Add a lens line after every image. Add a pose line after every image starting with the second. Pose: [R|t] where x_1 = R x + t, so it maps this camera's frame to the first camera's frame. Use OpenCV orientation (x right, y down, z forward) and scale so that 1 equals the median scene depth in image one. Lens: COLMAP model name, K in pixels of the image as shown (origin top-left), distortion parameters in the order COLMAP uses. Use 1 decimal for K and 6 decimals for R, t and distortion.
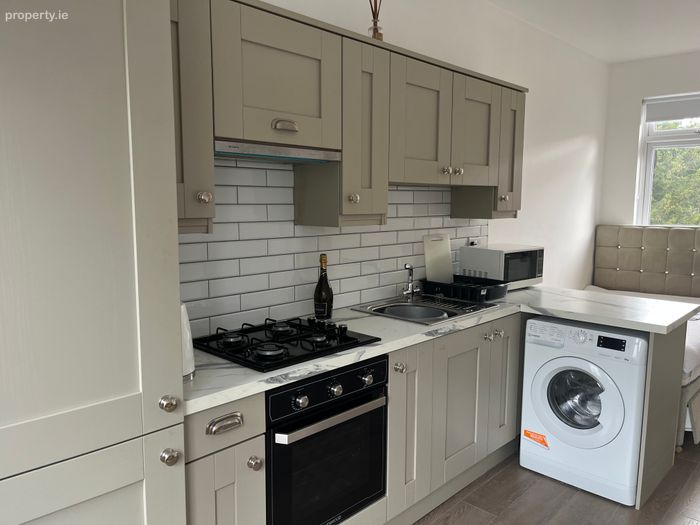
lens RADIAL K [[539.6, 0, 351.5], [0, 539.6, 261.1], [0, 0, 1]] dist [-0.007787, -0.003181]
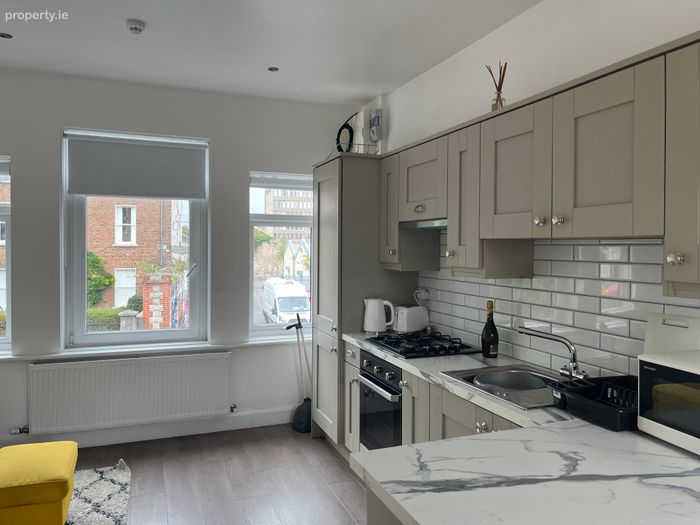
lens RADIAL K [[539.6, 0, 351.4], [0, 539.6, 263.1], [0, 0, 1]] dist [-0.007787, -0.003181]
pose [[-0.432979, 0.008530, -0.901364, 1.127926], [-0.117629, 0.990870, 0.065881, -0.135094], [0.893696, 0.134551, -0.428022, 1.206681]]
